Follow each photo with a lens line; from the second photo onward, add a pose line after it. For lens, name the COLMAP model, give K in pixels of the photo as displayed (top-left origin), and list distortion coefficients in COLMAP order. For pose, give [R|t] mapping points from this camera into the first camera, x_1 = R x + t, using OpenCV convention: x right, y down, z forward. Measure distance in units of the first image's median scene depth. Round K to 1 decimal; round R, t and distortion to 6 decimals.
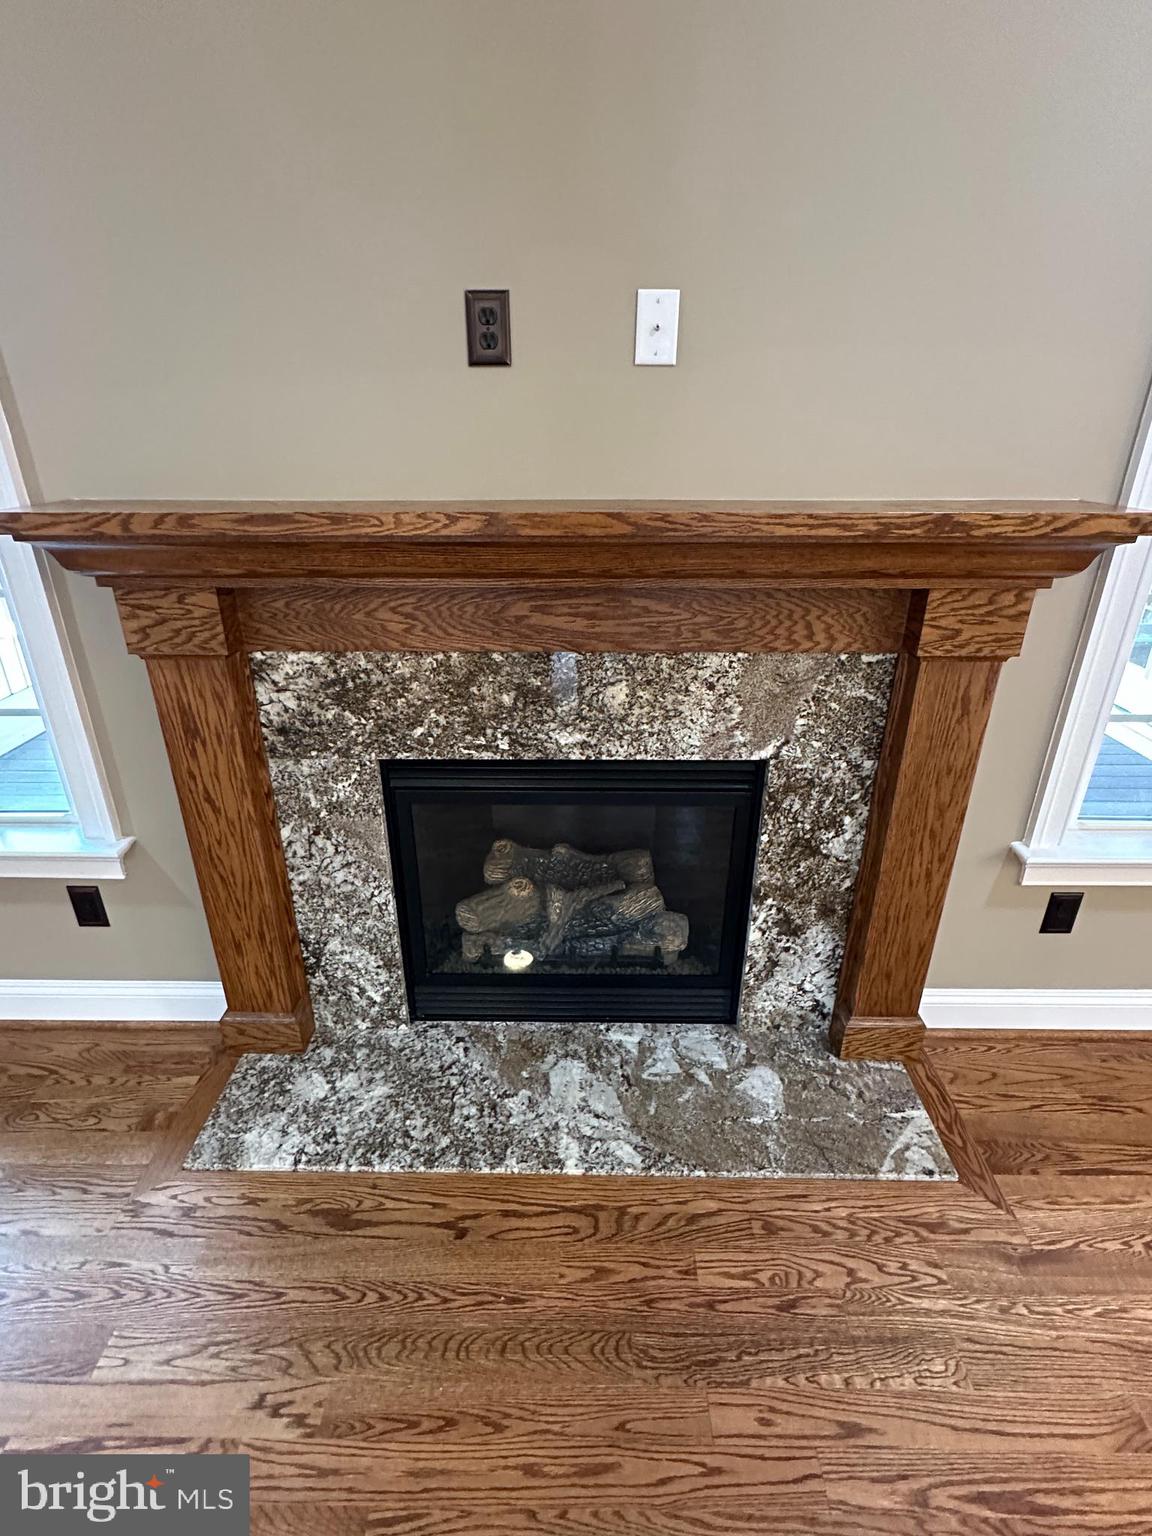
lens RADIAL K [[747.2, 0, 582.5], [0, 747.2, 769.4], [0, 0, 1]] dist [-0.007065, -0.000203]
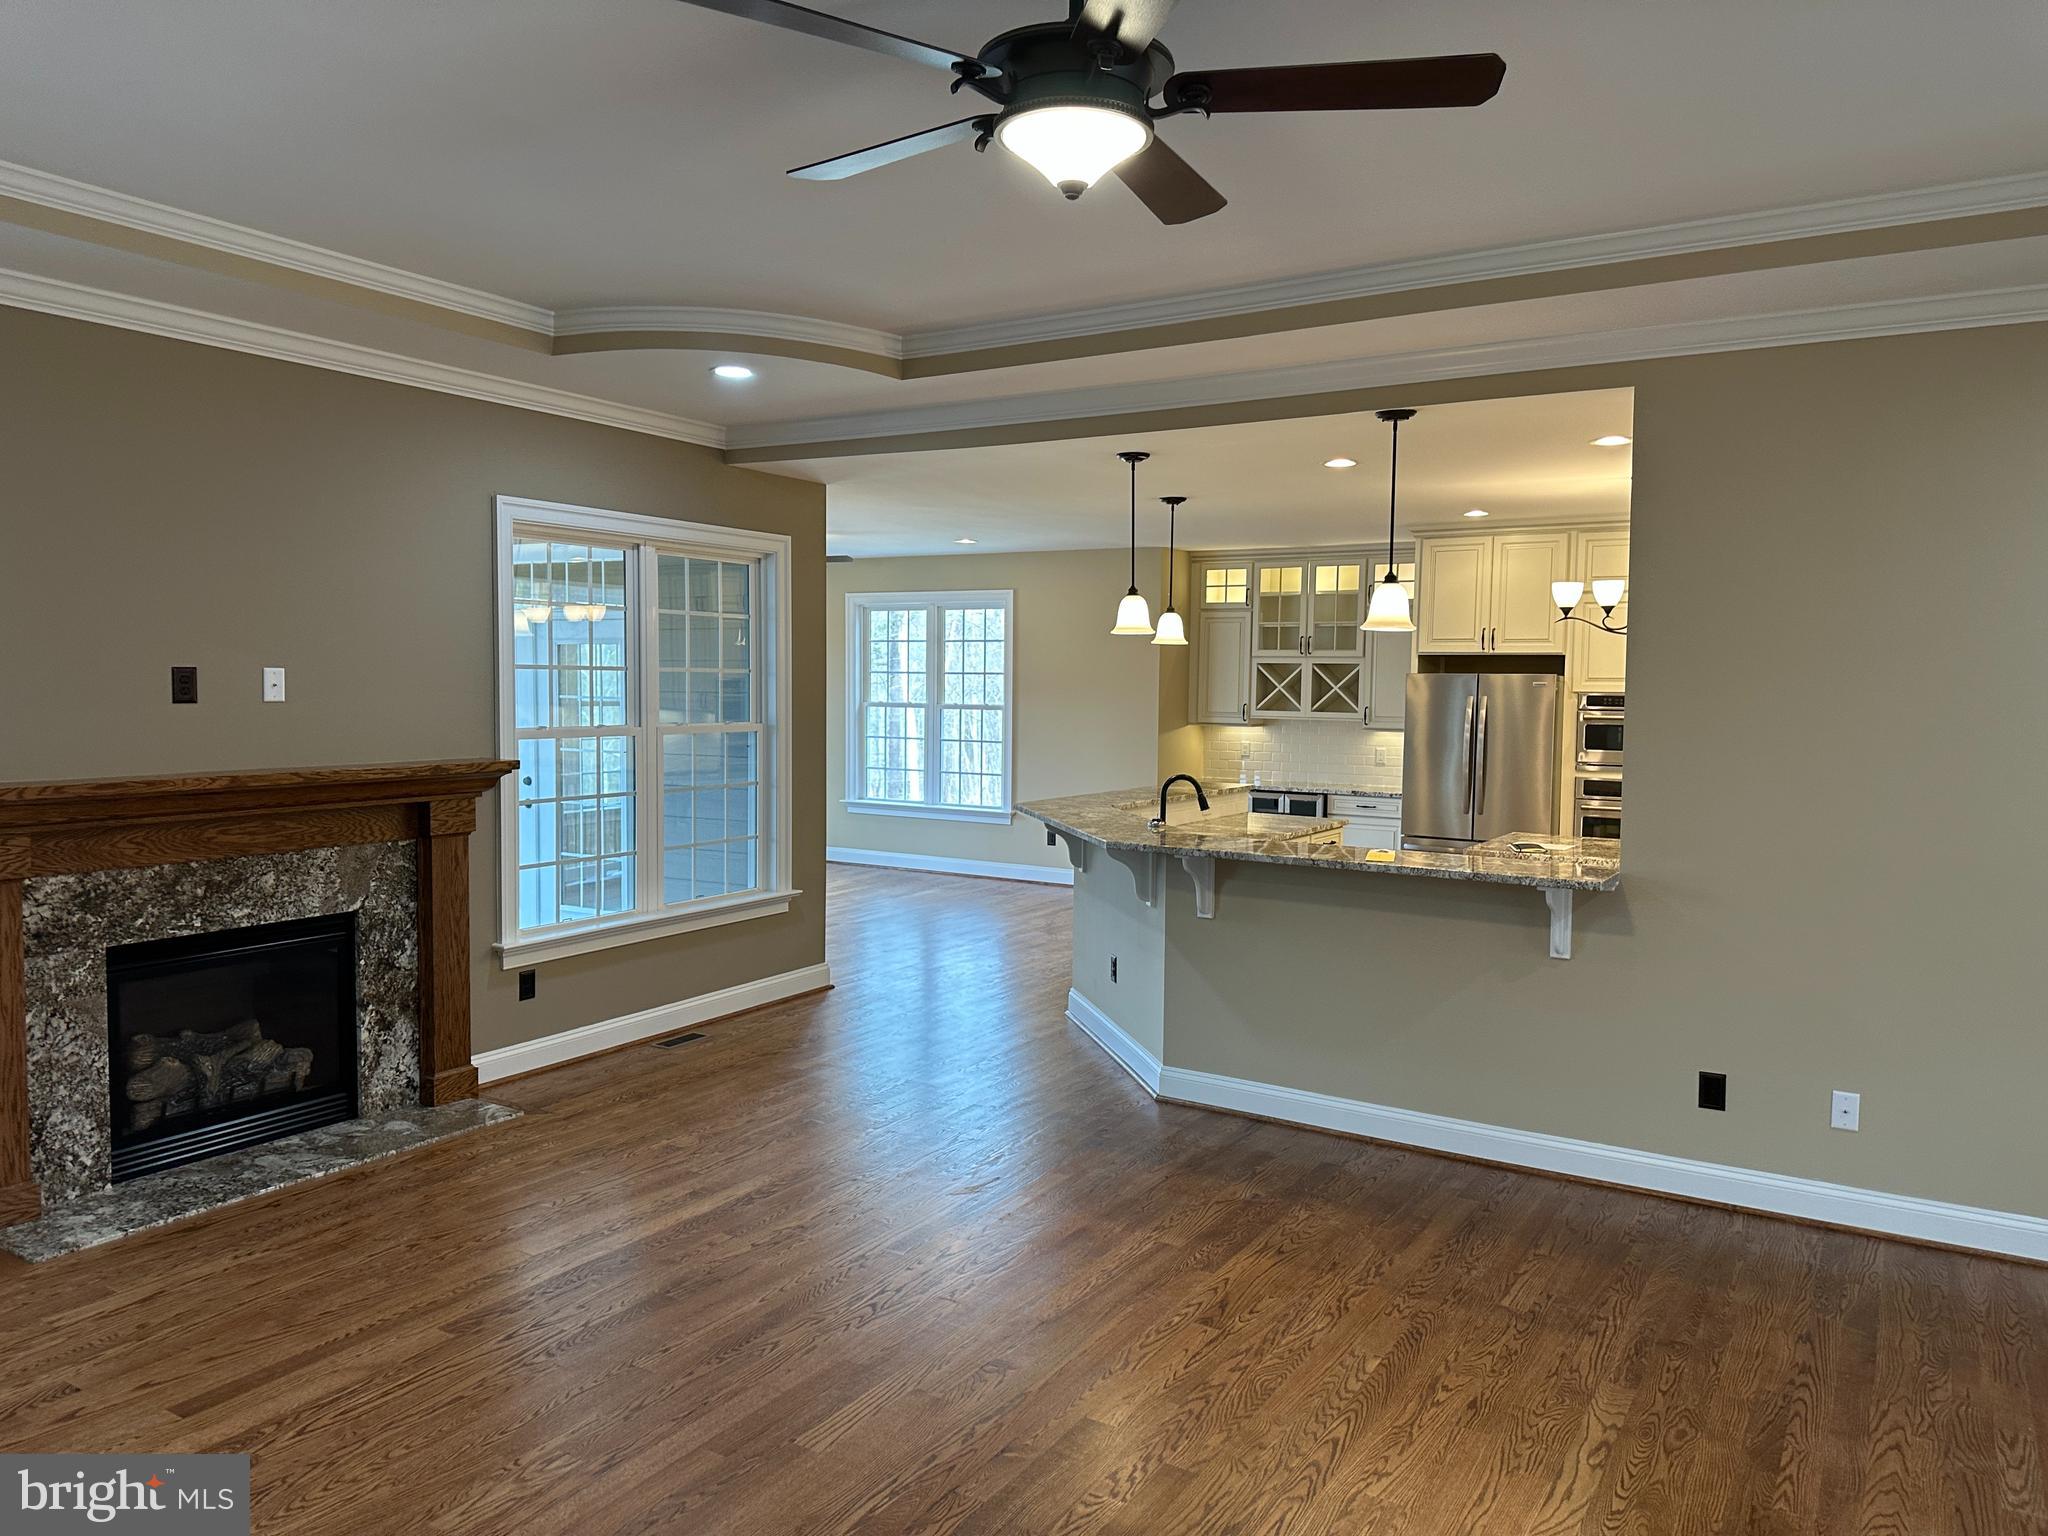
lens RADIAL K [[1423.0, 0, 1024.6], [0, 1423.0, 764.4], [0, 0, 1]] dist [-0.003270, -0.010595]
pose [[0.523832, -0.047811, 0.850479, -1.650447], [0.341202, 0.926605, -0.158064, 0.692566], [-0.780501, 0.372984, 0.501698, -1.872281]]
